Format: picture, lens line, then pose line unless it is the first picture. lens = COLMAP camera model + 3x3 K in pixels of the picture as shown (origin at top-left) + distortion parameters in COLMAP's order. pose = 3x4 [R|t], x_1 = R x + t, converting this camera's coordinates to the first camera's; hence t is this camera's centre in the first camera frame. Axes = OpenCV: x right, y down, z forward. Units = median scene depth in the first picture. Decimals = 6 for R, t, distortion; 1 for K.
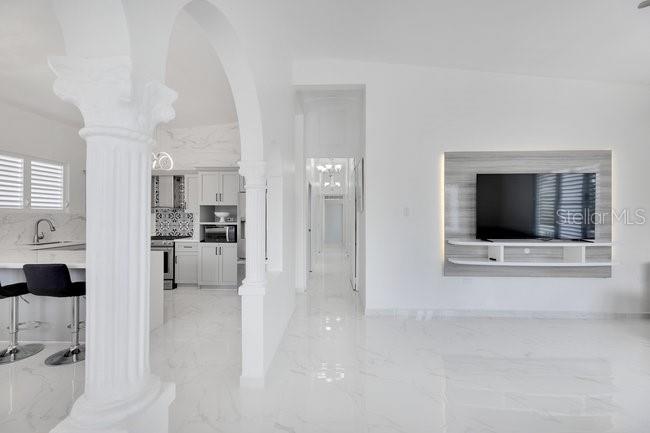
lens RADIAL K [[268.4, 0, 332.9], [0, 268.4, 216.2], [0, 0, 1]] dist [-0.000157, 0.001168]
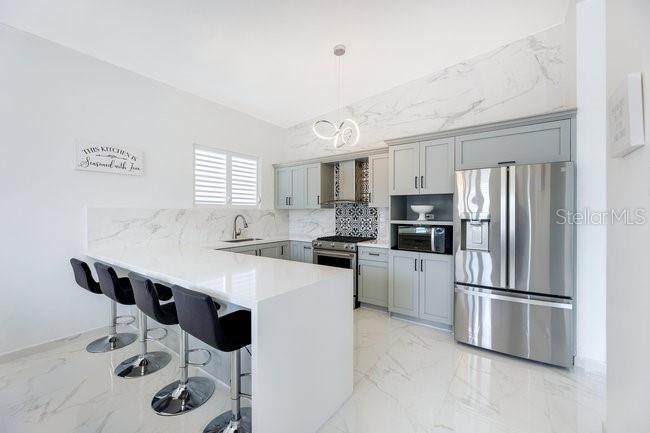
lens RADIAL K [[268.4, 0, 323.8], [0, 268.4, 212.4], [0, 0, 1]] dist [-0.000157, 0.001168]
pose [[0.820092, -0.003463, -0.572221, -0.243455], [0.000142, 0.999983, -0.005849, 0.006309], [0.572231, 0.004715, 0.820079, 0.337834]]
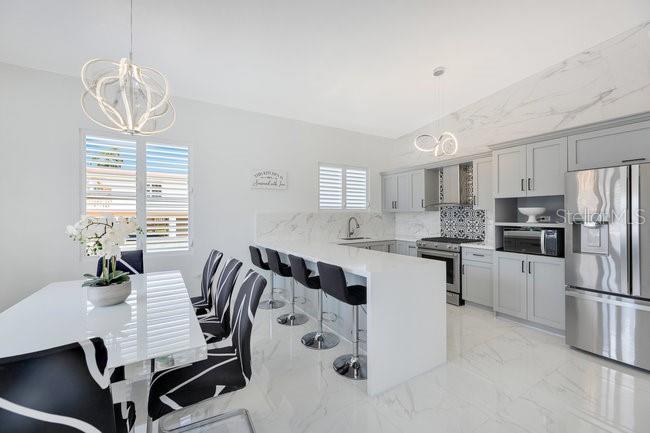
lens RADIAL K [[268.4, 0, 323.9], [0, 268.4, 214.2], [0, 0, 1]] dist [-0.000157, 0.001168]
pose [[0.535247, -0.009317, -0.844644, -0.139403], [0.004347, 0.999956, -0.008275, 0.004997], [0.844685, 0.000757, 0.535264, 0.238269]]
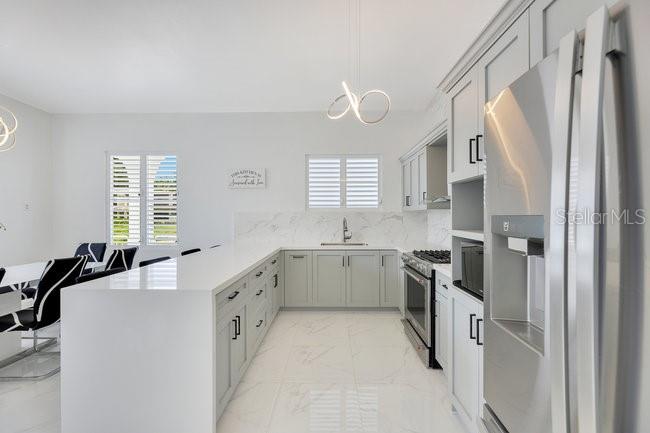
lens RADIAL K [[268.4, 0, 328.2], [0, 268.4, 211.9], [0, 0, 1]] dist [-0.000157, 0.001168]
pose [[-0.012461, -0.015793, -0.999798, -0.121608], [-0.000844, 0.999875, -0.015784, 0.003587], [0.999922, 0.000647, -0.012473, 0.843946]]
